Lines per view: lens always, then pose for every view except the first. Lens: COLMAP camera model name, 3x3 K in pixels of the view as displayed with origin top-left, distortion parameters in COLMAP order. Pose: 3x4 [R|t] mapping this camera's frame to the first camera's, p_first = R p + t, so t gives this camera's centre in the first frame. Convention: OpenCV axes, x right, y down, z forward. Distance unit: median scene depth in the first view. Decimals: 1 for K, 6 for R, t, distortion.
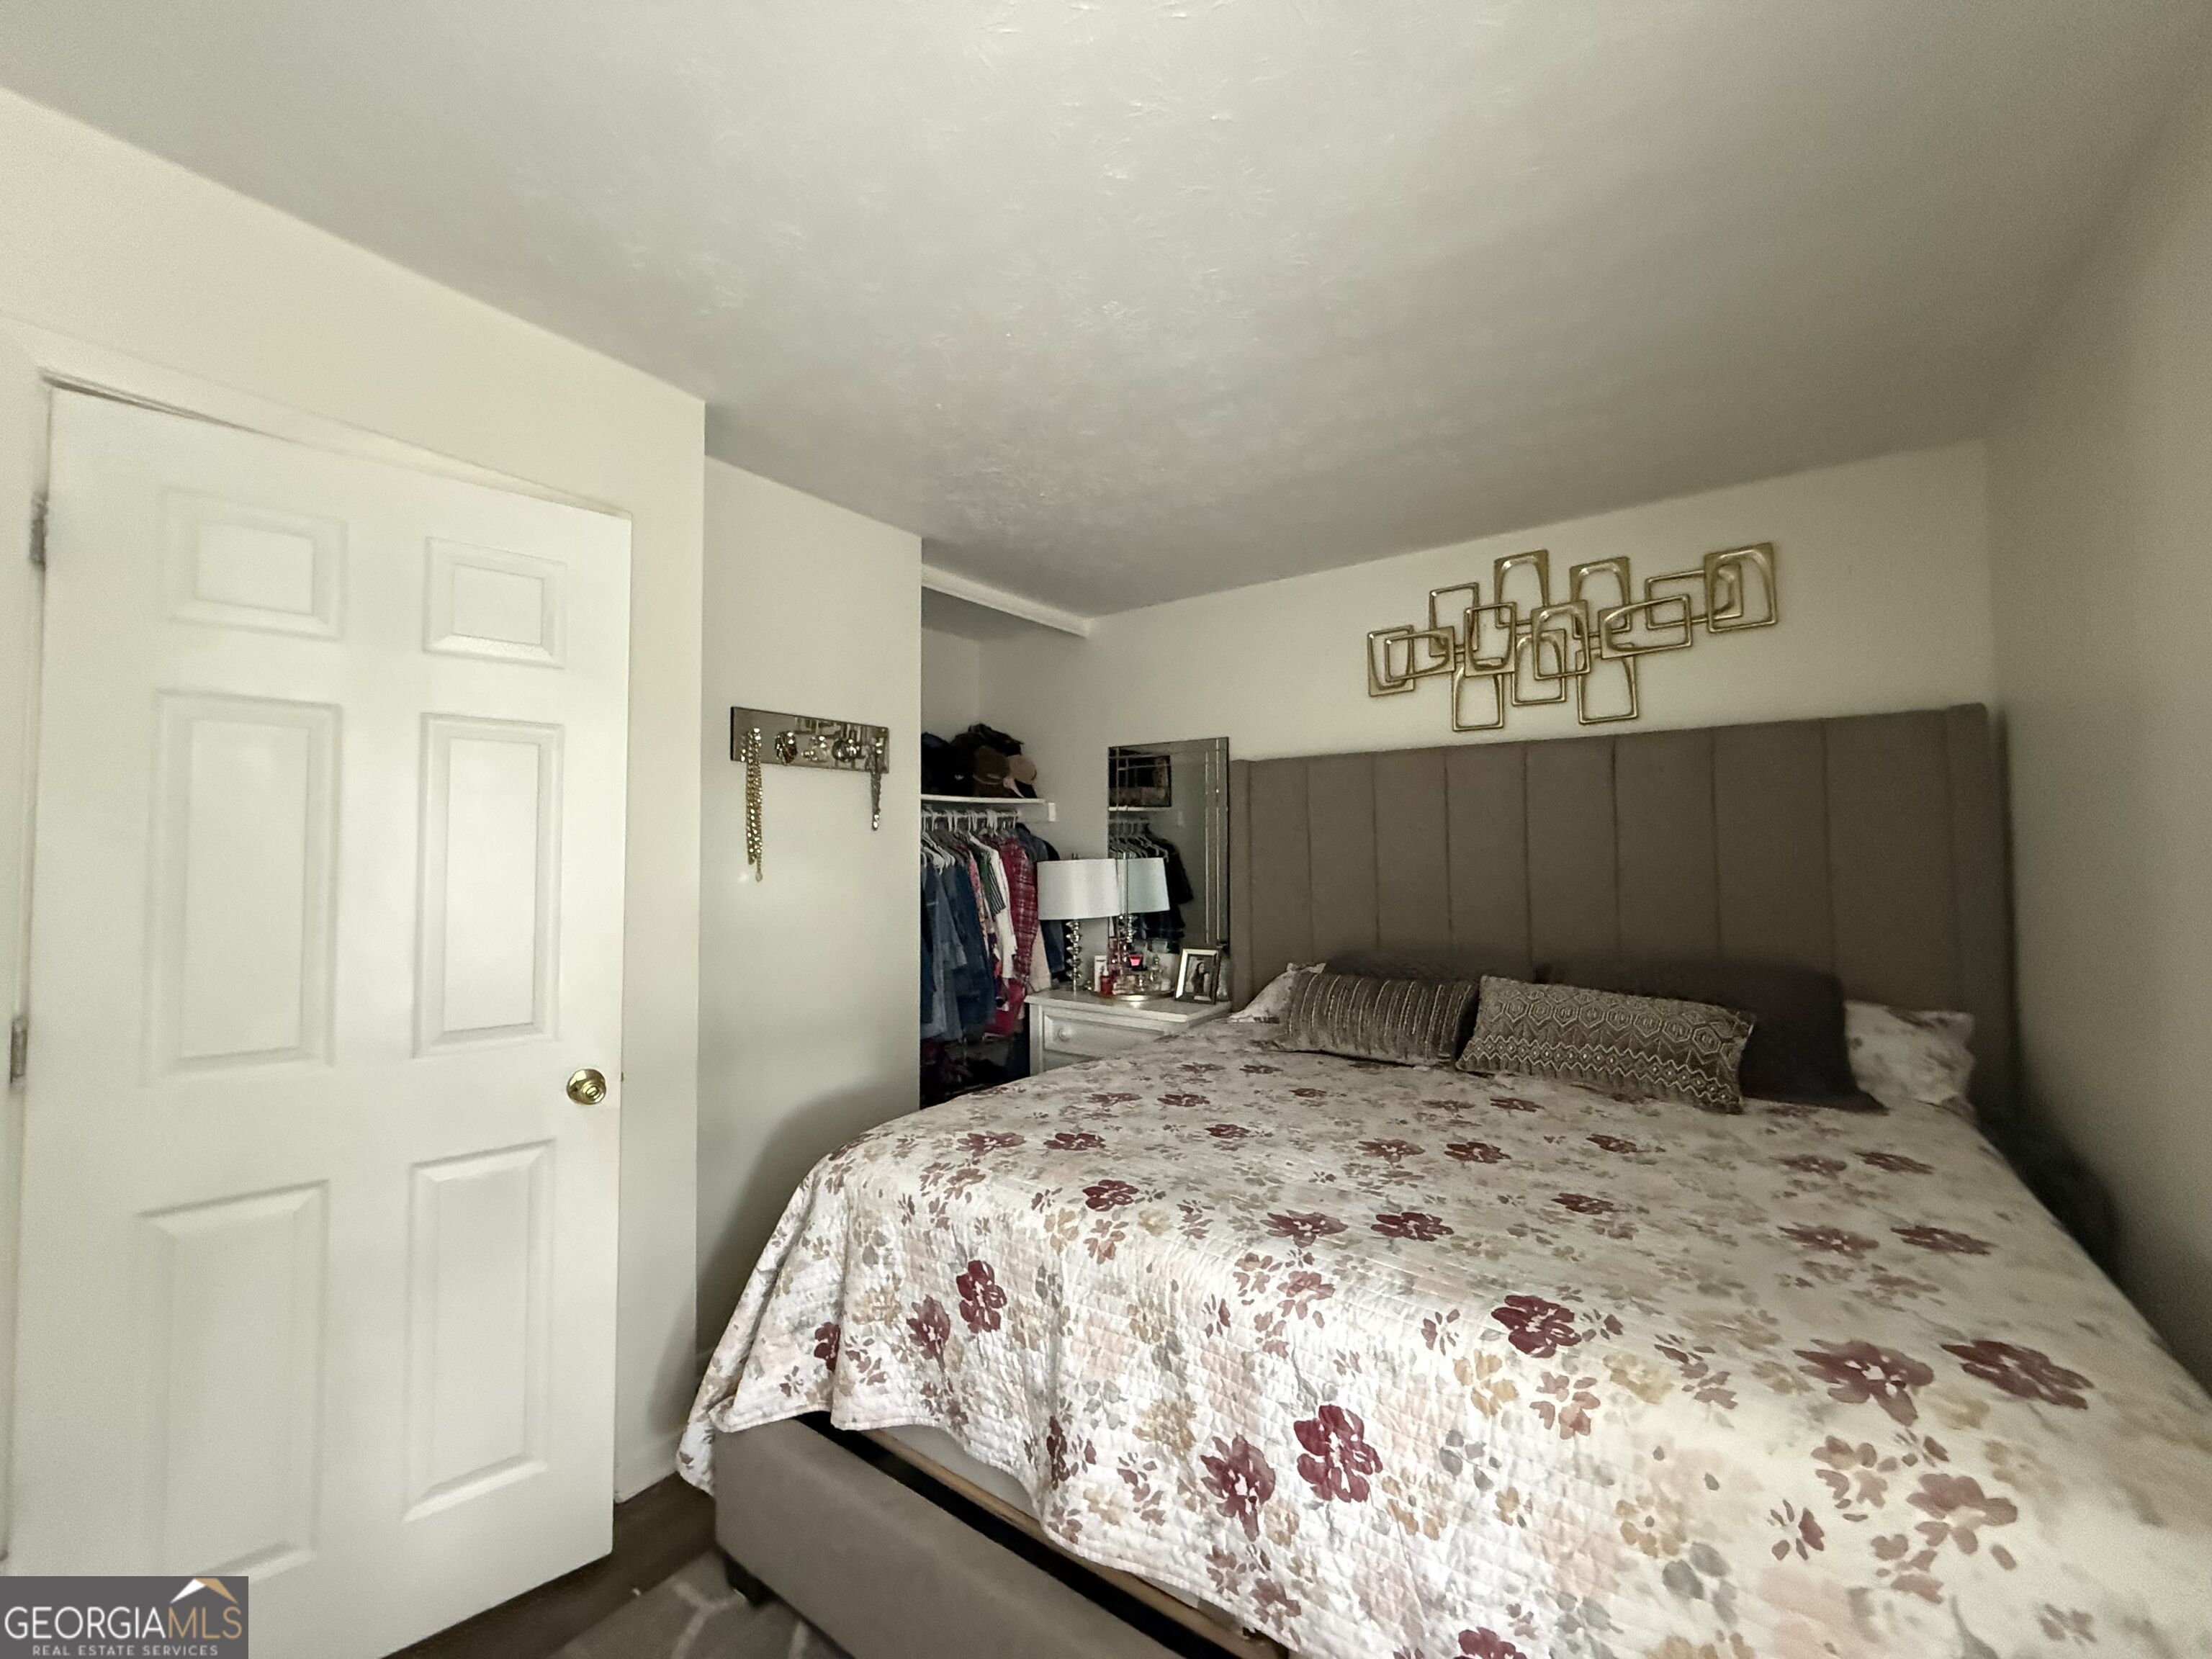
lens RADIAL K [[877.9, 0, 1097.0], [0, 877.9, 825.6], [0, 0, 1]] dist [-0.001959, 0.000138]
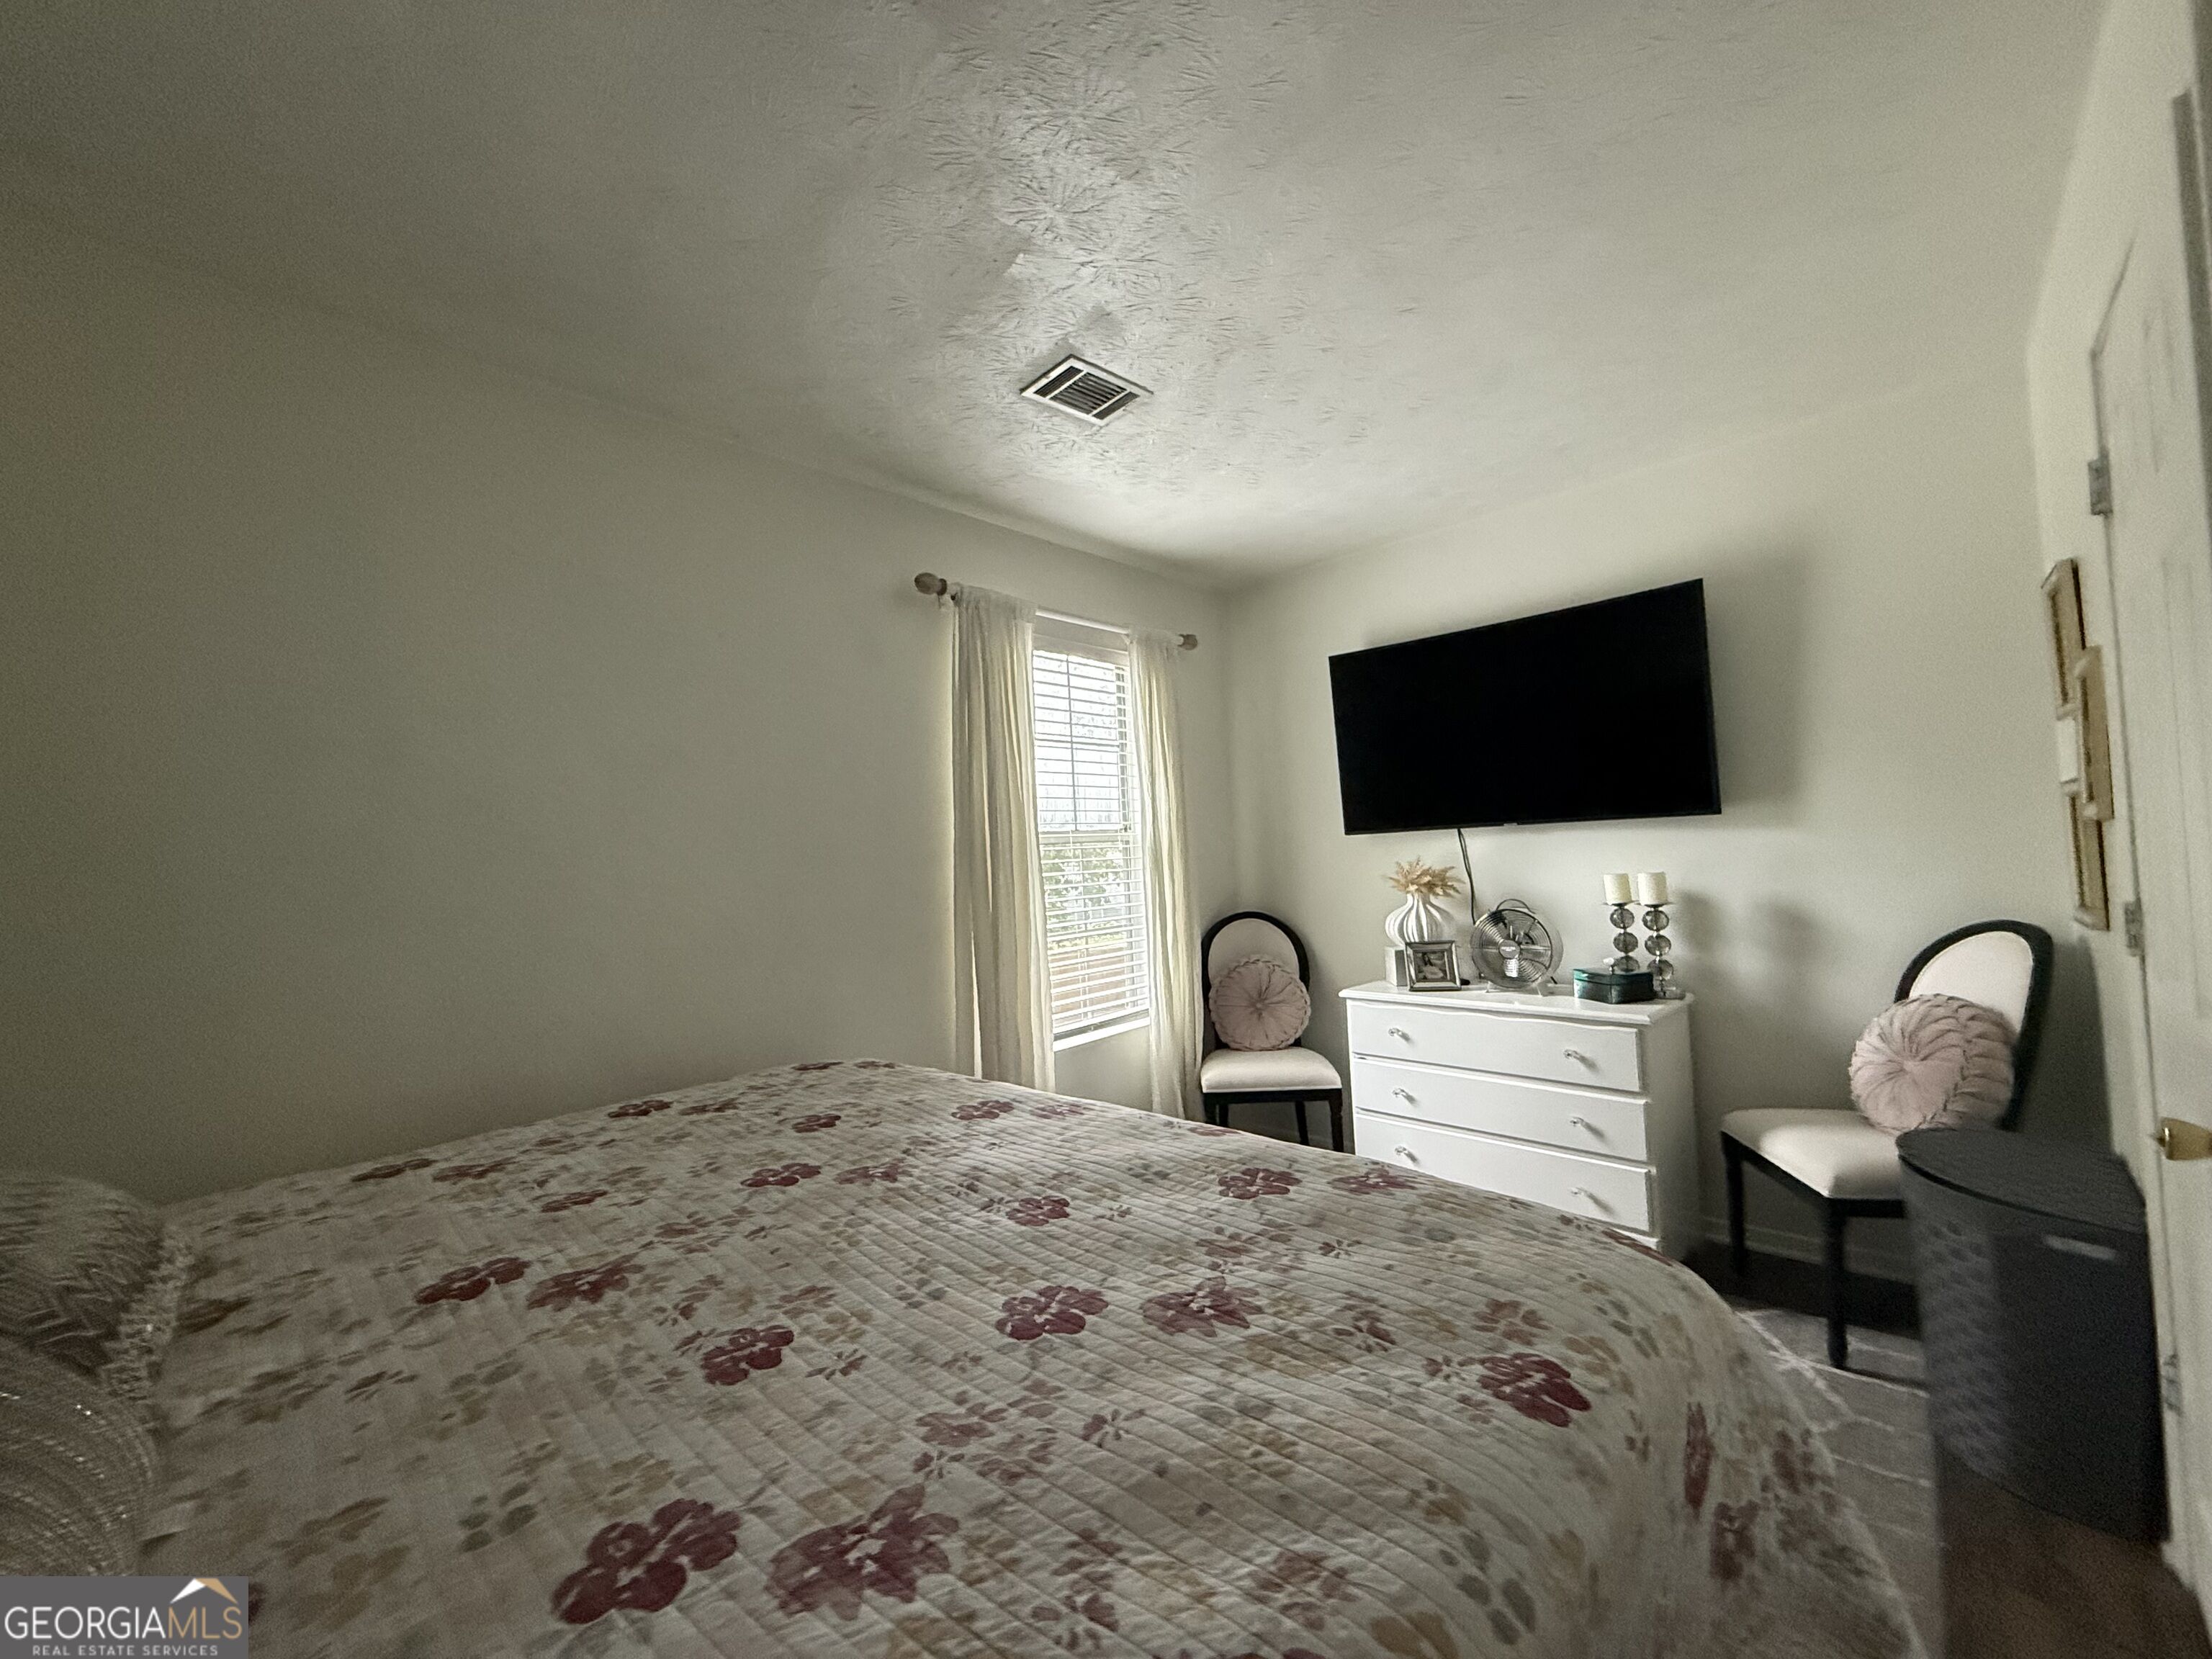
lens RADIAL K [[877.9, 0, 1097.0], [0, 877.9, 825.6], [0, 0, 1]] dist [-0.001959, 0.000138]
pose [[-0.989486, 0.051237, 0.135250, -0.002369], [0.042794, 0.996993, -0.064609, 0.082120], [-0.138154, -0.058142, -0.988703, 1.467755]]
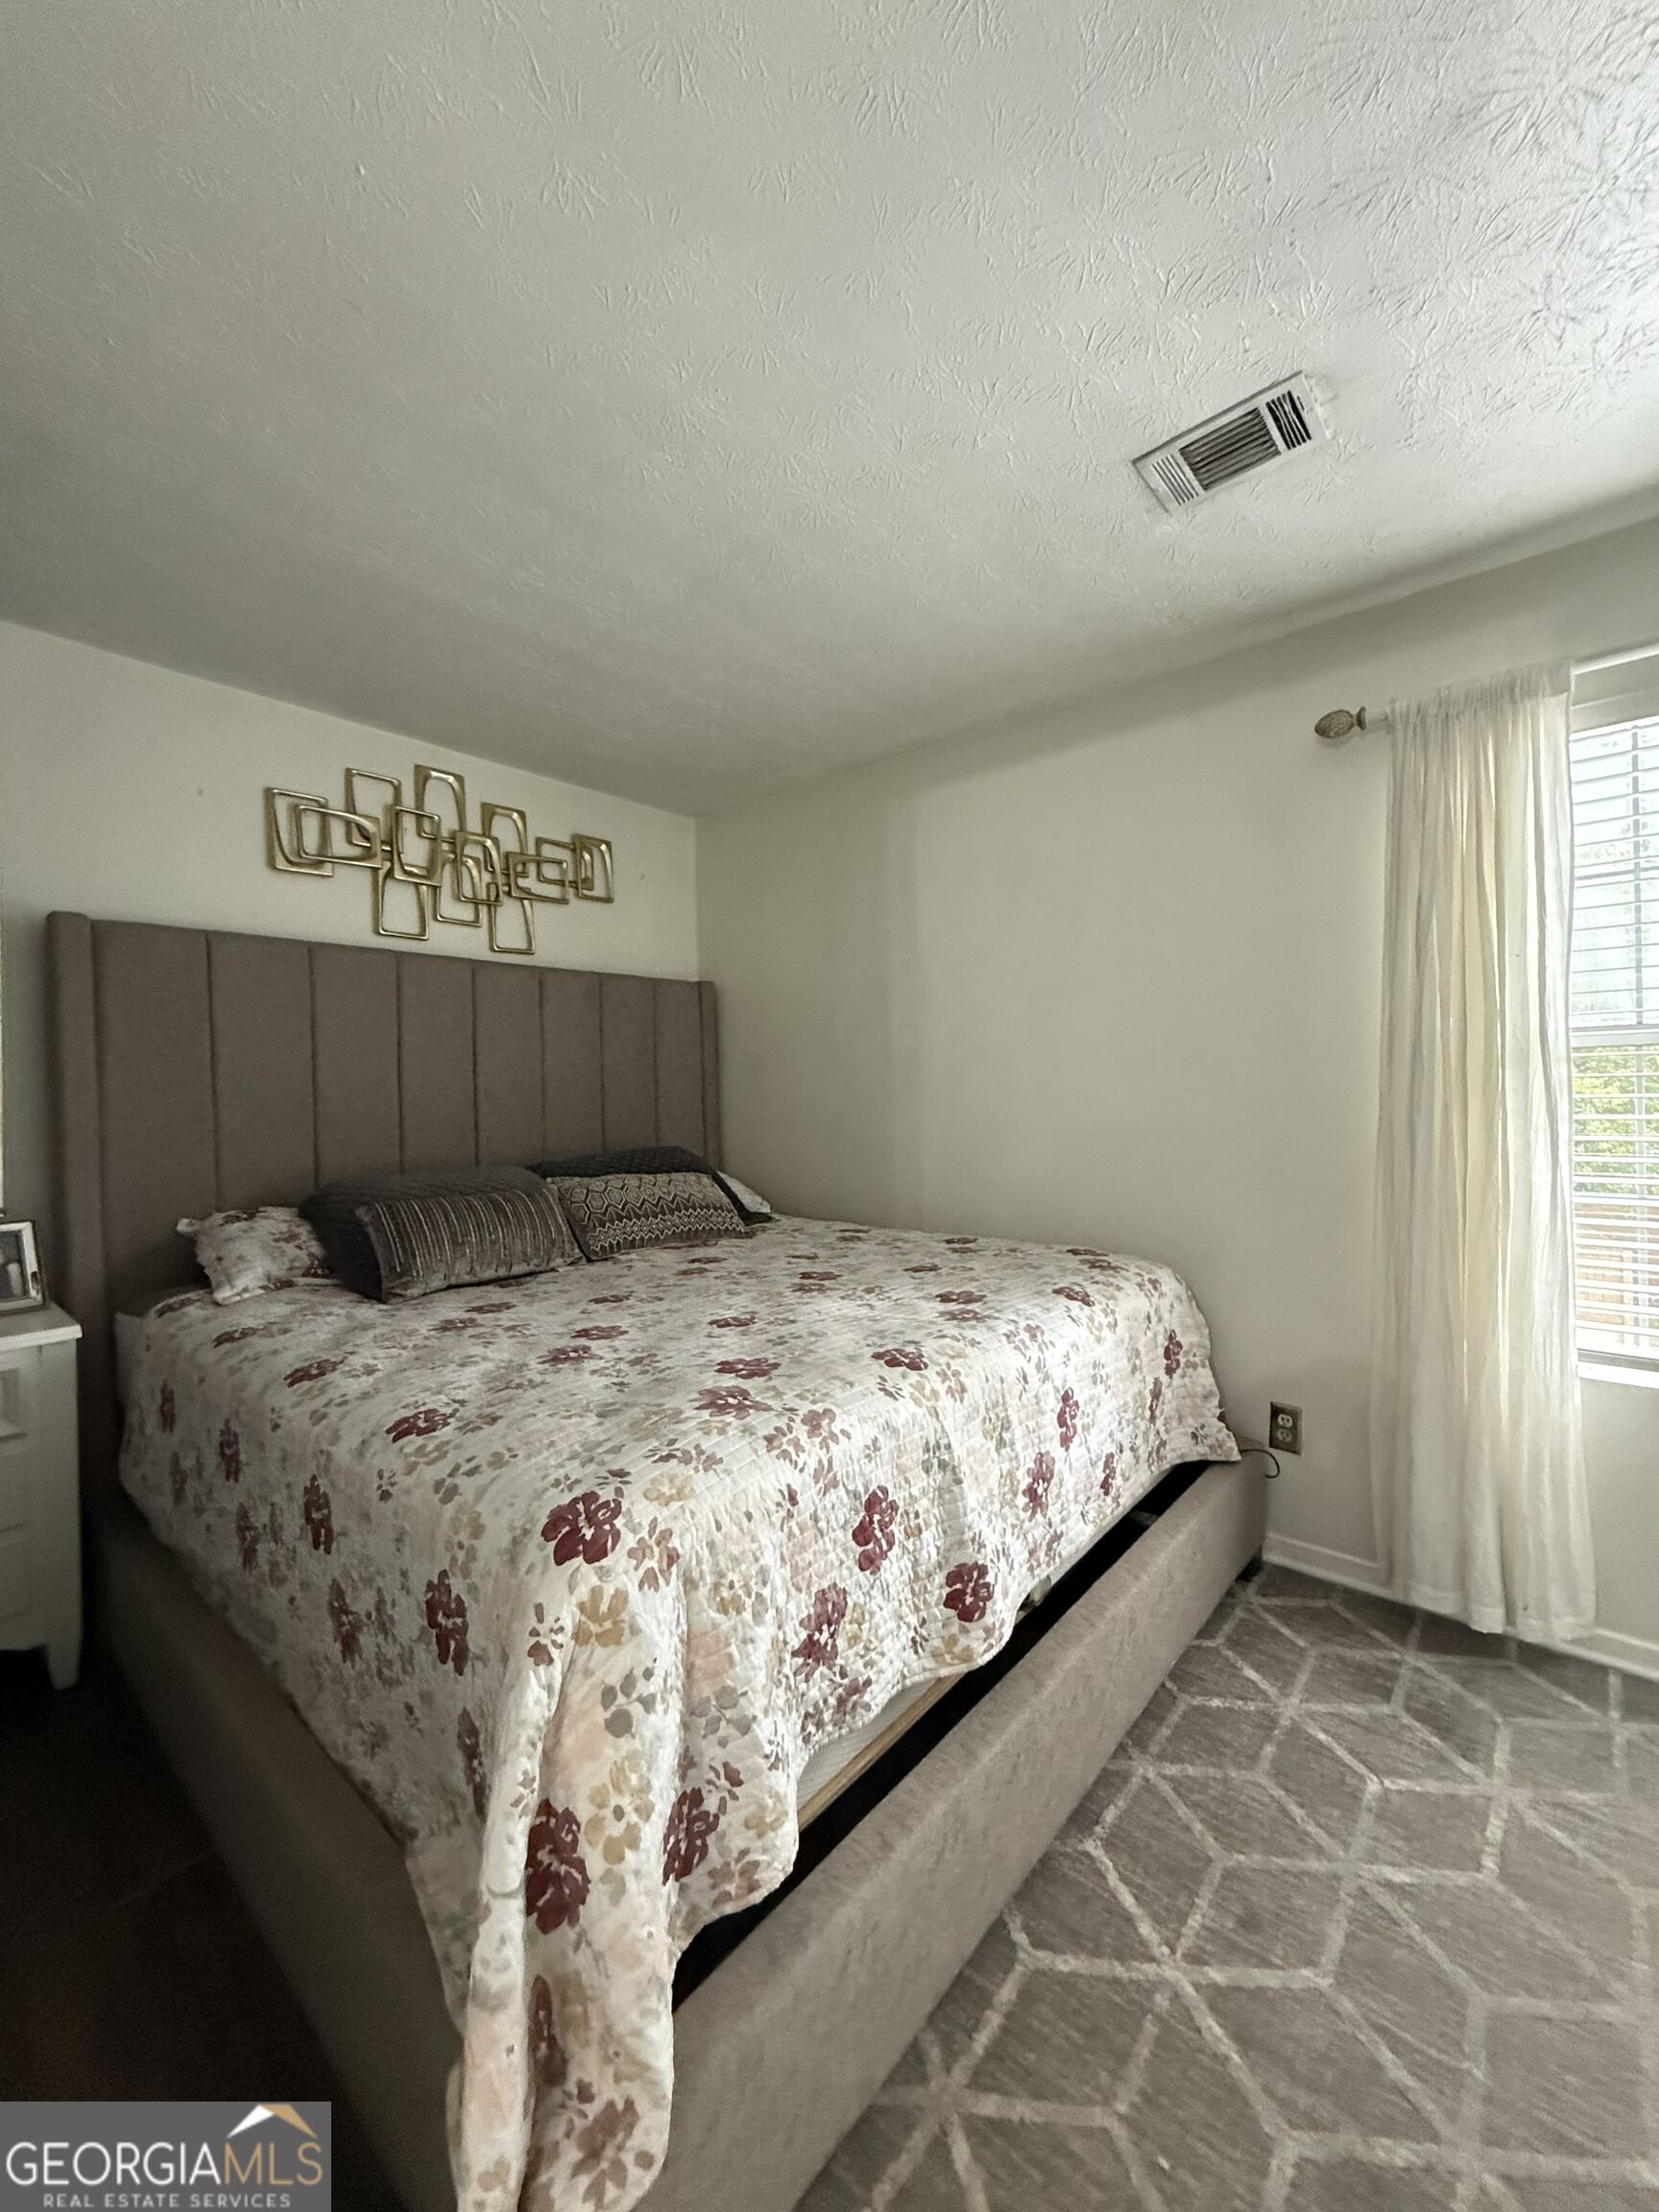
lens RADIAL K [[877.9, 0, 831.5], [0, 877.9, 1095.4], [0, 0, 1]] dist [-0.001959, 0.000138]
pose [[0.088999, -0.003275, 0.996026, -0.719640], [-0.017889, 0.999828, 0.004886, 0.073617], [-0.995871, -0.018253, 0.088925, 0.698931]]
